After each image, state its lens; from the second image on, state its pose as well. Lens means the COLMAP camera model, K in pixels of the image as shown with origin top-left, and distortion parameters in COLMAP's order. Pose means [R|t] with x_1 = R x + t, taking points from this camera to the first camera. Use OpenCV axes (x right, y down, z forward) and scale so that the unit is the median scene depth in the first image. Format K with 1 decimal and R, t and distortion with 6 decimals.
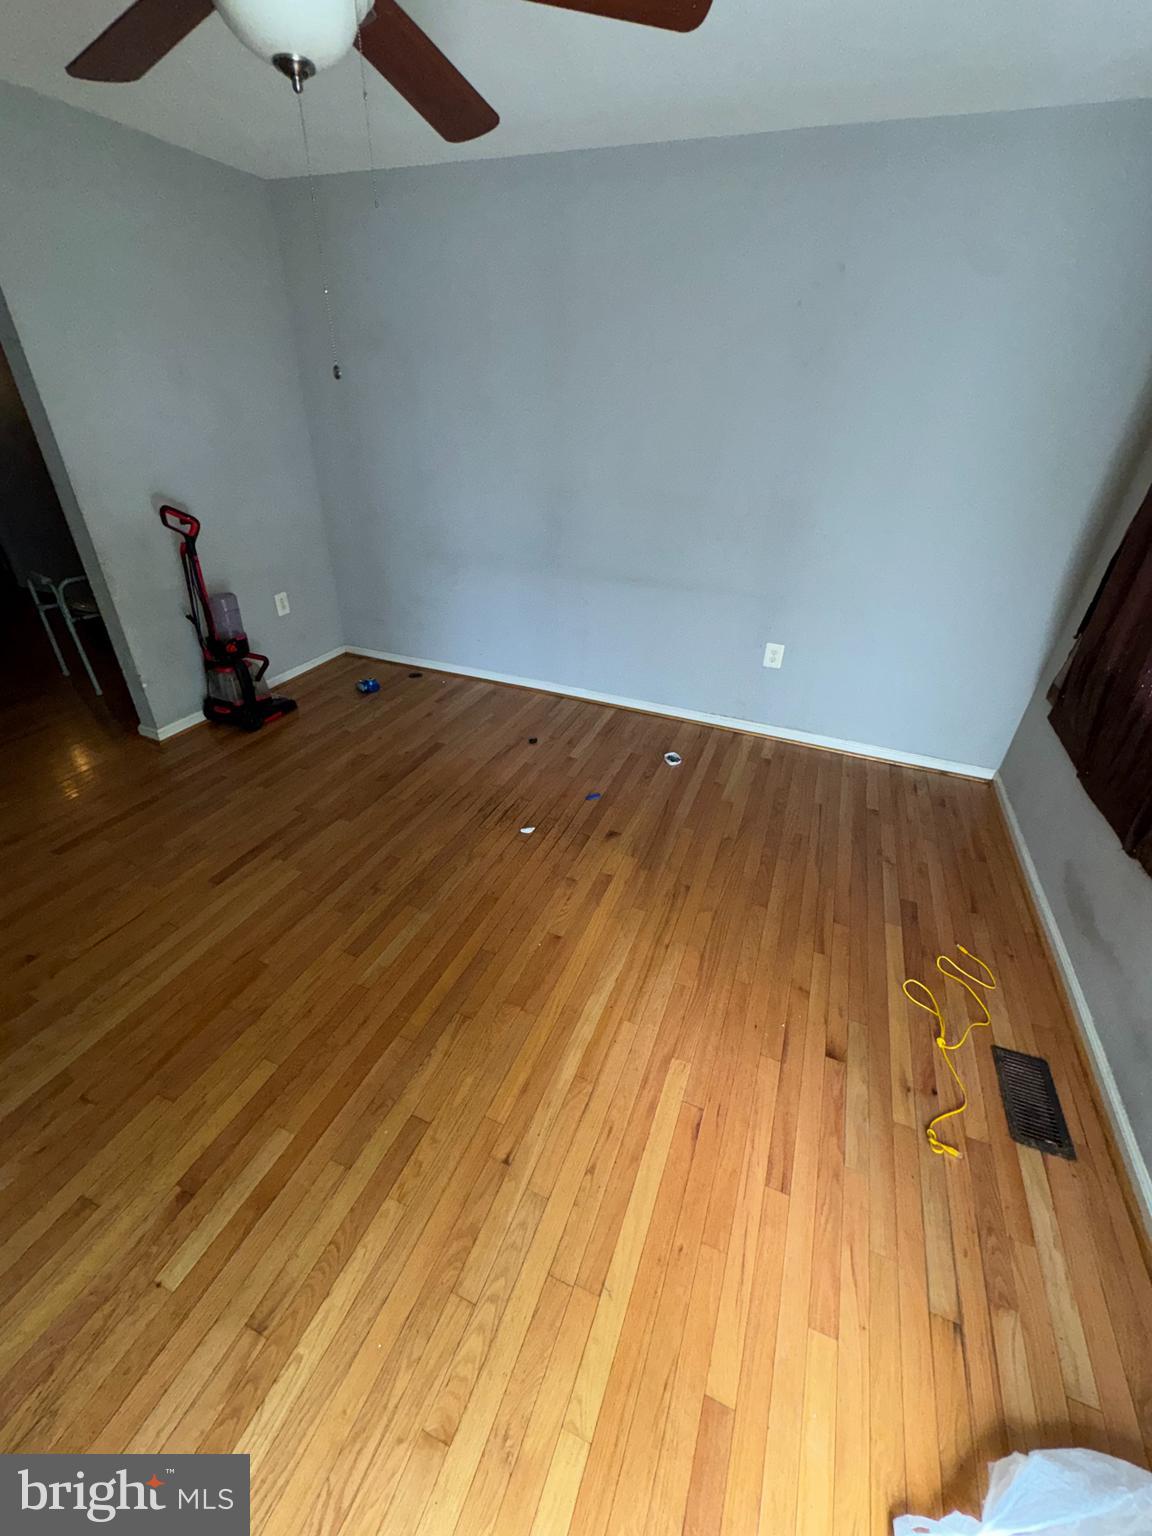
lens RADIAL K [[615.3, 0, 574.2], [0, 615.3, 768.3], [0, 0, 1]] dist [0.001048, 0.000329]
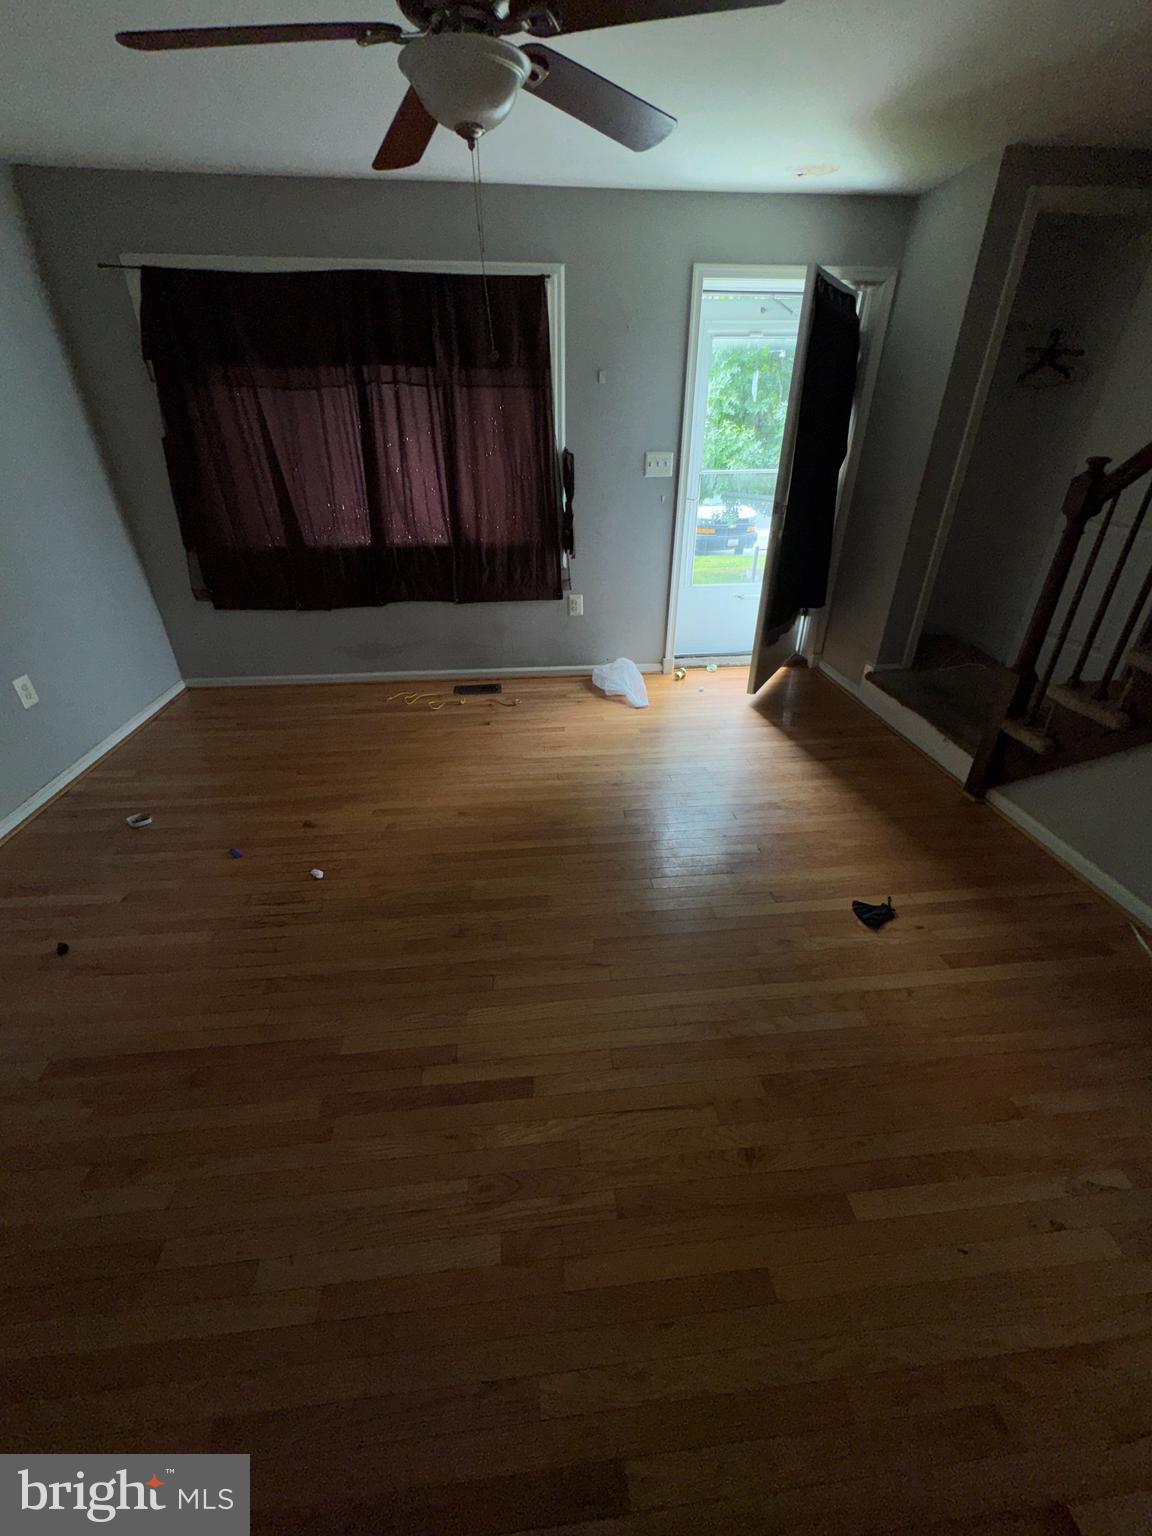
lens RADIAL K [[615.3, 0, 575.0], [0, 615.3, 765.3], [0, 0, 1]] dist [0.001048, 0.000329]
pose [[-0.467891, -0.456568, 0.756719, -0.900085], [0.441090, 0.621323, 0.647609, -0.431024], [-0.765844, 0.636792, -0.089324, 0.743676]]
